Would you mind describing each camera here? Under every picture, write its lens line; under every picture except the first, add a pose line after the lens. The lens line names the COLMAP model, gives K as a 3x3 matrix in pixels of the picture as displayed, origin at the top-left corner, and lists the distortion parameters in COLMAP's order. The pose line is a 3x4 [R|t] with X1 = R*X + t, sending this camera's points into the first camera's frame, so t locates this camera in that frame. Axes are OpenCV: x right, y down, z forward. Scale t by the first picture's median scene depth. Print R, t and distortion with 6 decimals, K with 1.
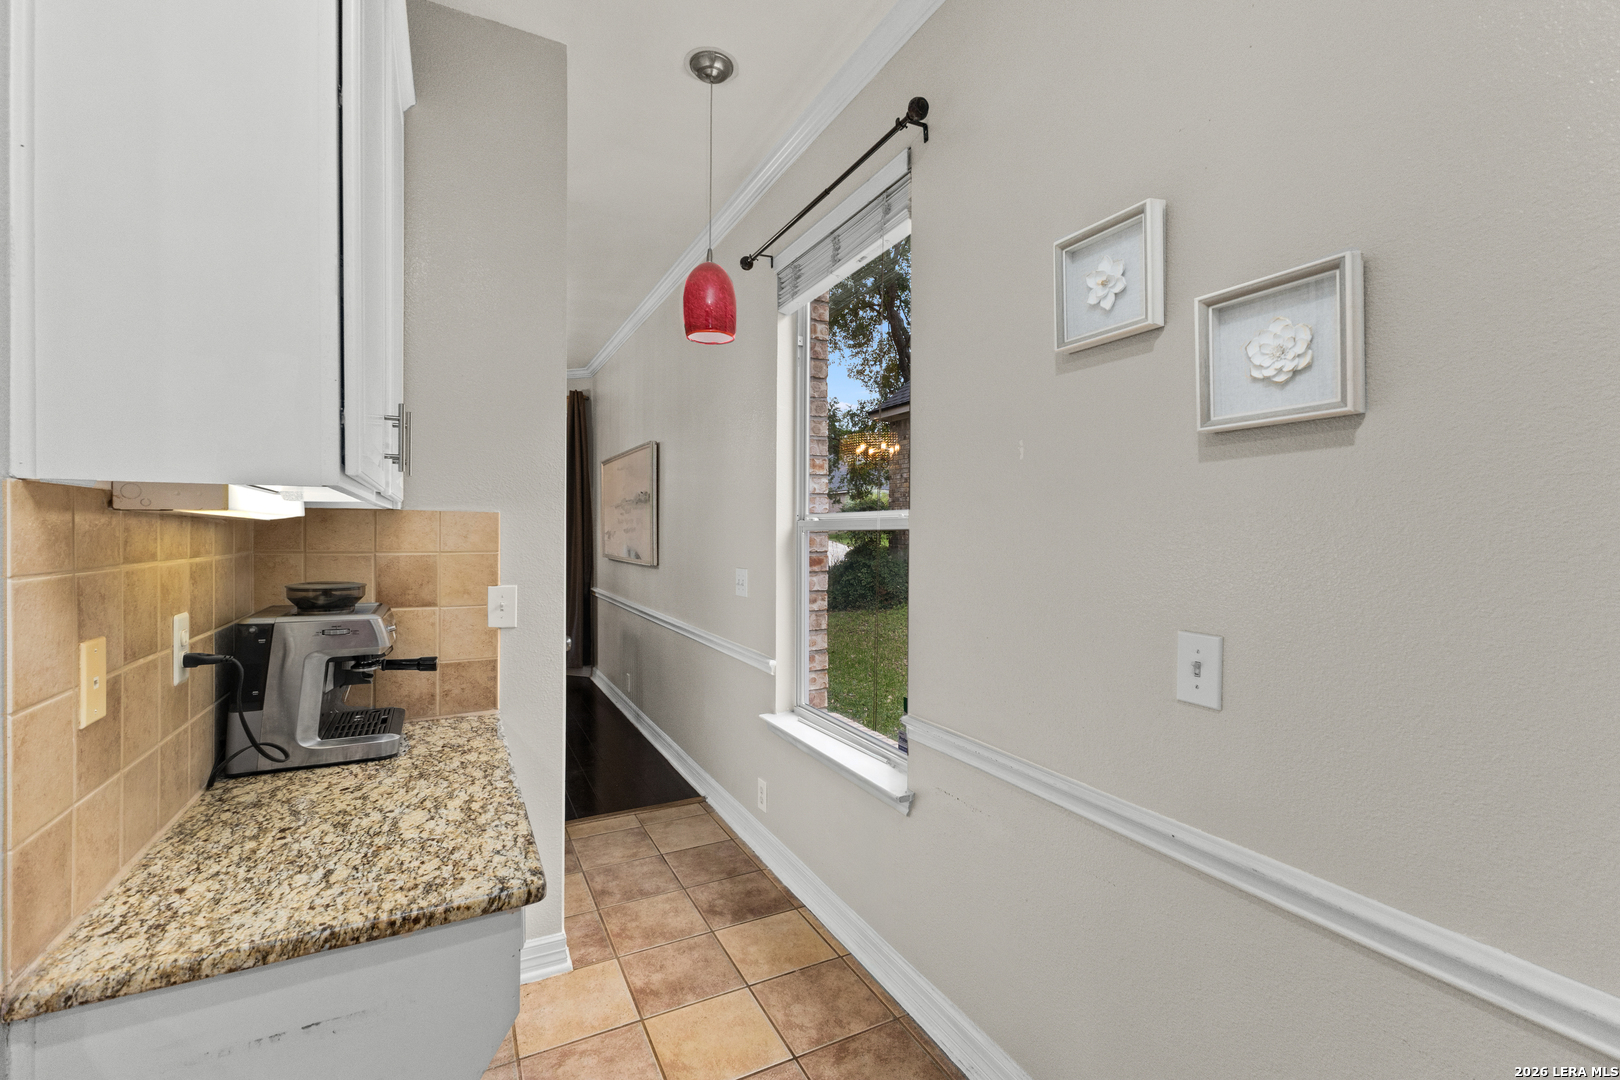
lens RADIAL K [[712.6, 0, 811.0], [0, 712.6, 531.9], [0, 0, 1]] dist [0.007562, 0.000140]
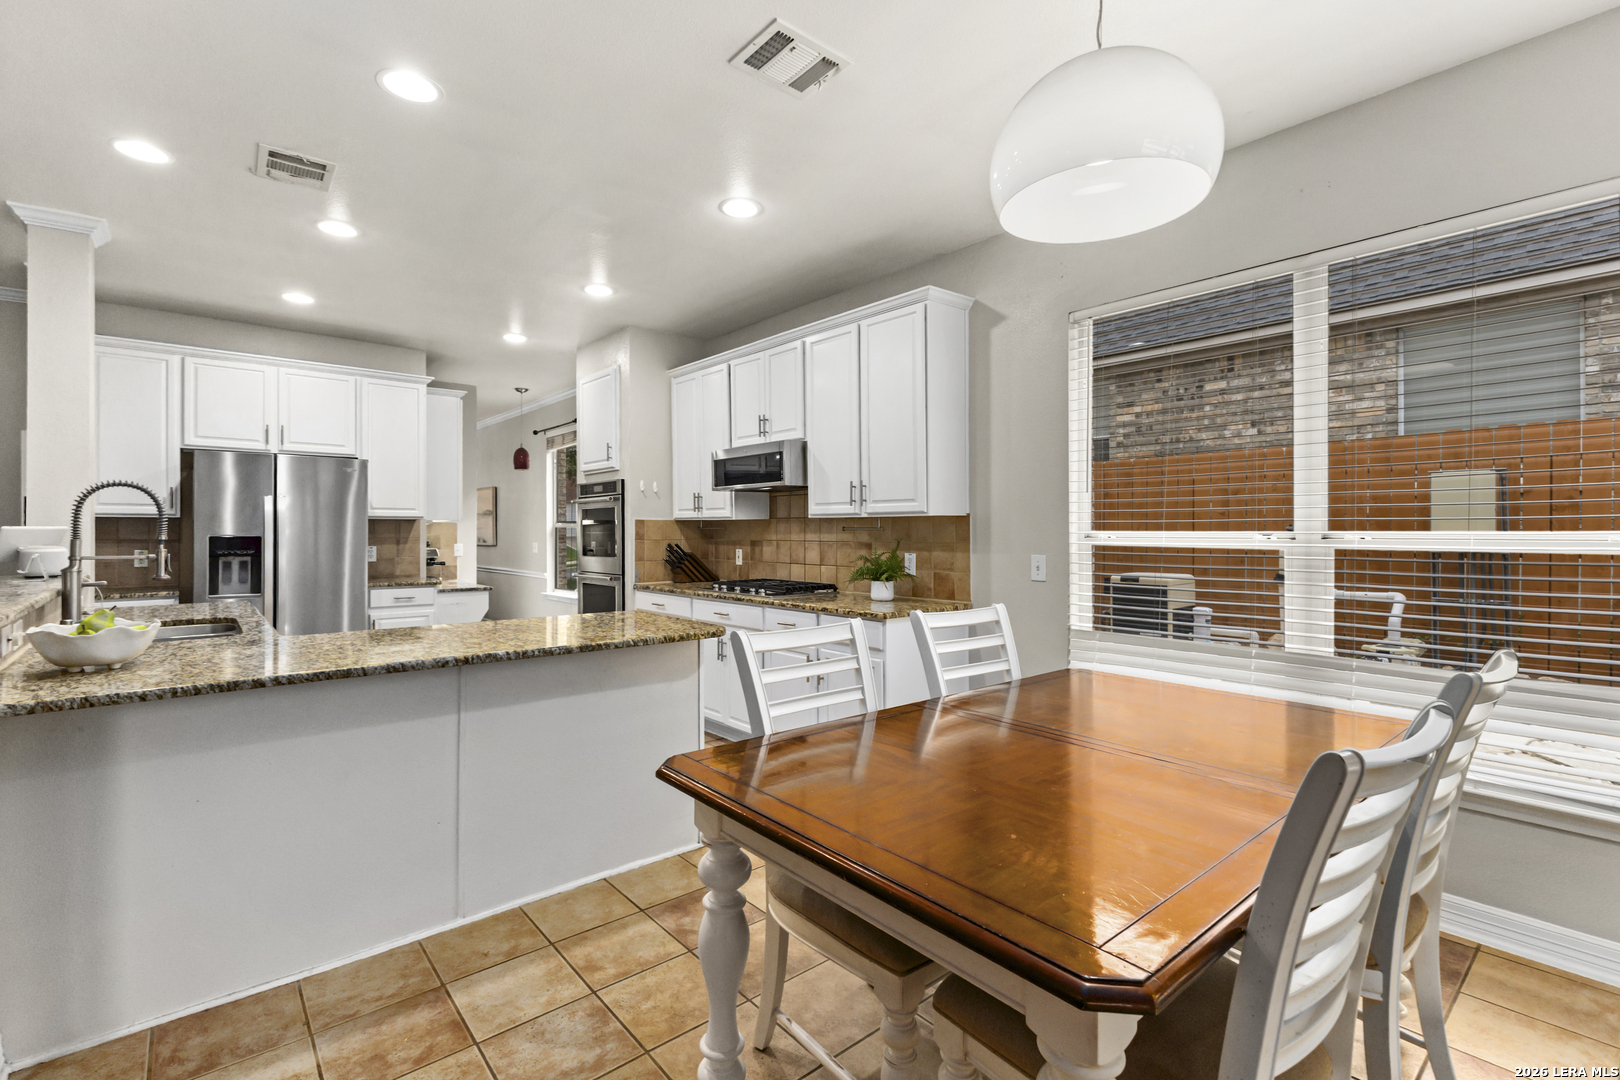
lens RADIAL K [[712.6, 0, 805.6], [0, 712.6, 530.3], [0, 0, 1]] dist [0.007562, 0.000140]
pose [[0.969143, -0.009634, 0.246310, 0.263946], [0.008779, 0.999951, 0.004569, 0.006406], [-0.246342, -0.002266, 0.969180, -2.119962]]
